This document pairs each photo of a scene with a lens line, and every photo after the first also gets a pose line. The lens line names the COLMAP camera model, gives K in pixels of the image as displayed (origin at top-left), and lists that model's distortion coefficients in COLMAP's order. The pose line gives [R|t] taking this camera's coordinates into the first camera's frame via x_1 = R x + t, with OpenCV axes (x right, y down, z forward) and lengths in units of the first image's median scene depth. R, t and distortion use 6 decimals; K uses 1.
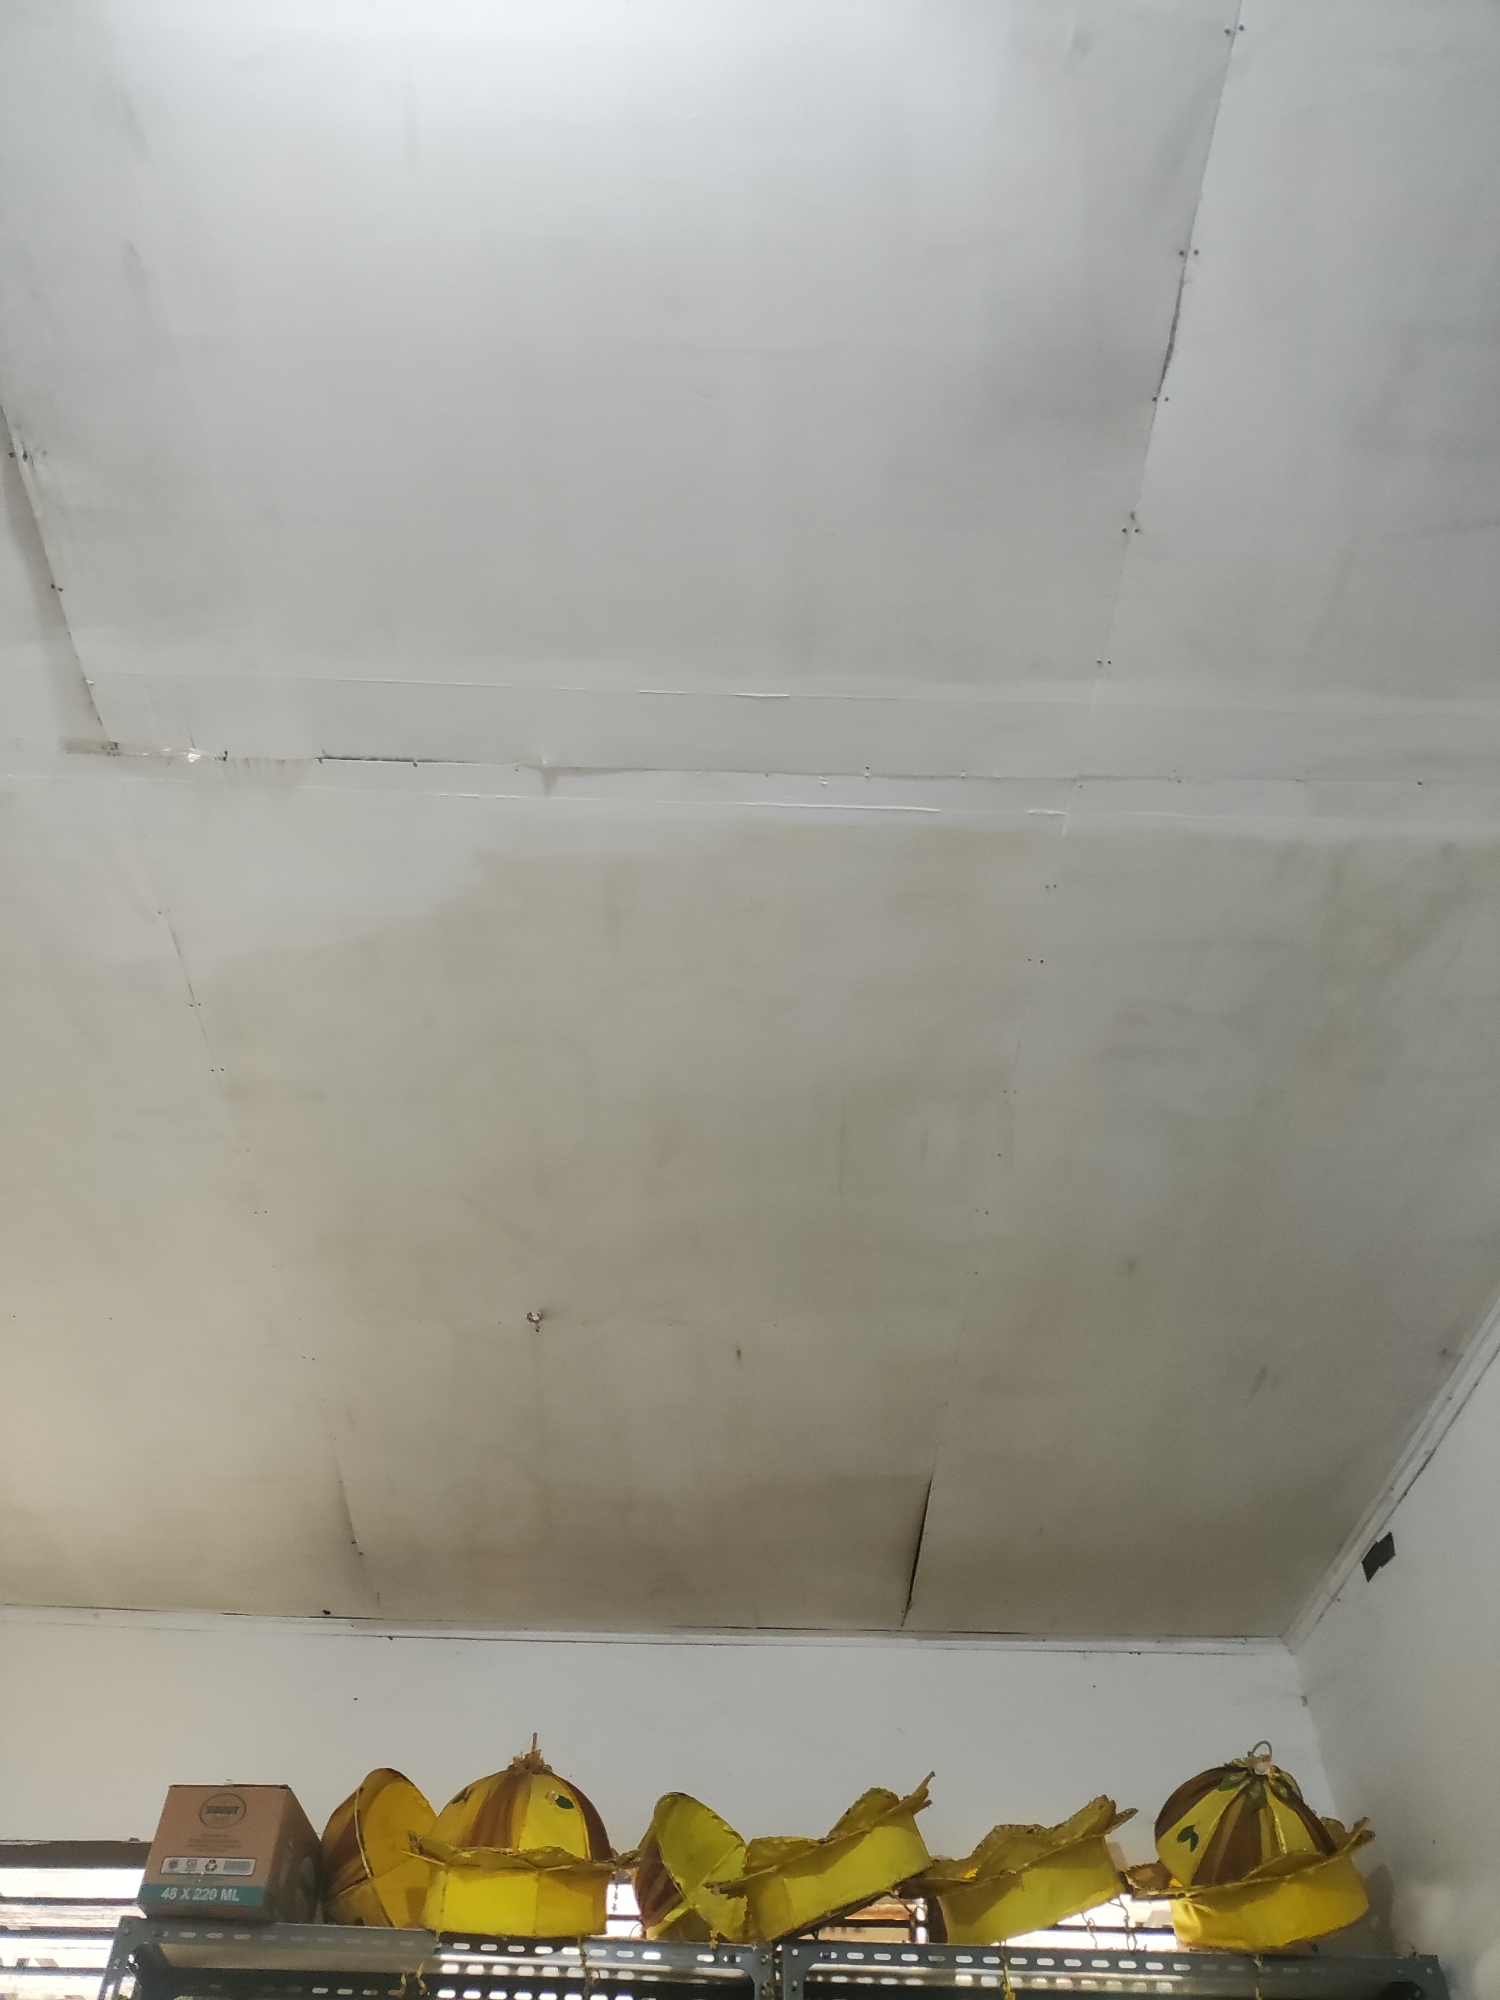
lens RADIAL K [[1453.6, 0, 750.0], [0, 1453.6, 1000.0], [0, 0, 1]] dist [0.002681, 0.005680]
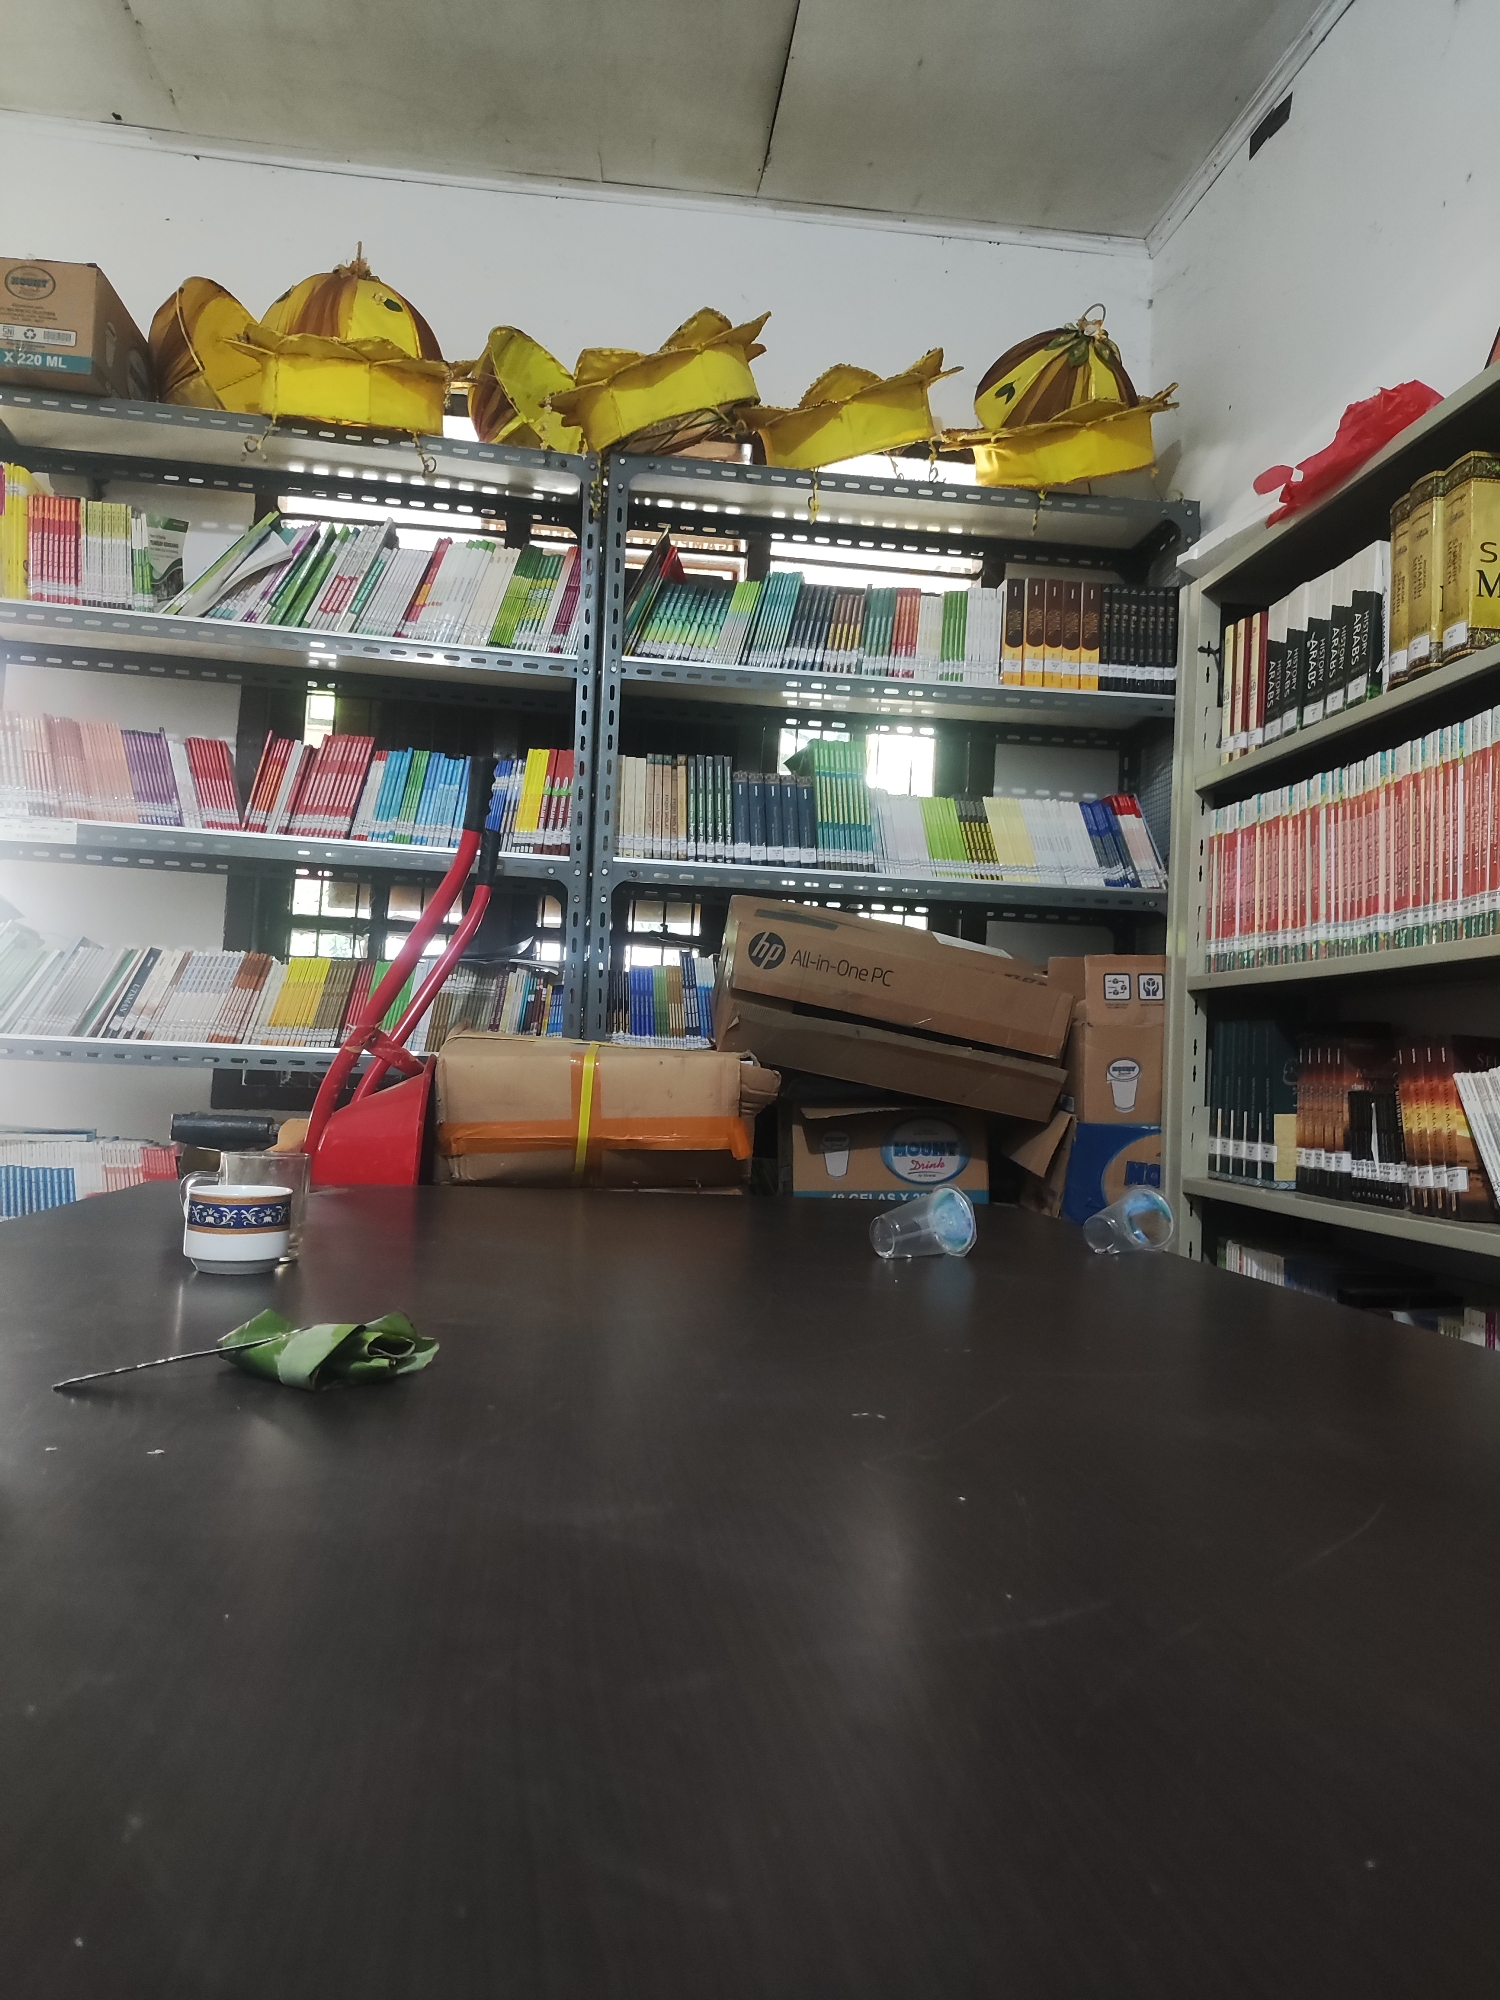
lens RADIAL K [[1461.4, 0, 775.8], [0, 1461.4, 997.1], [0, 0, 1]] dist [0.000809, -0.003260]
pose [[0.993188, 0.038970, 0.109815, 0.038905], [-0.104530, 0.714426, 0.691859, 0.176563], [-0.051493, -0.698625, 0.713633, -0.041303]]
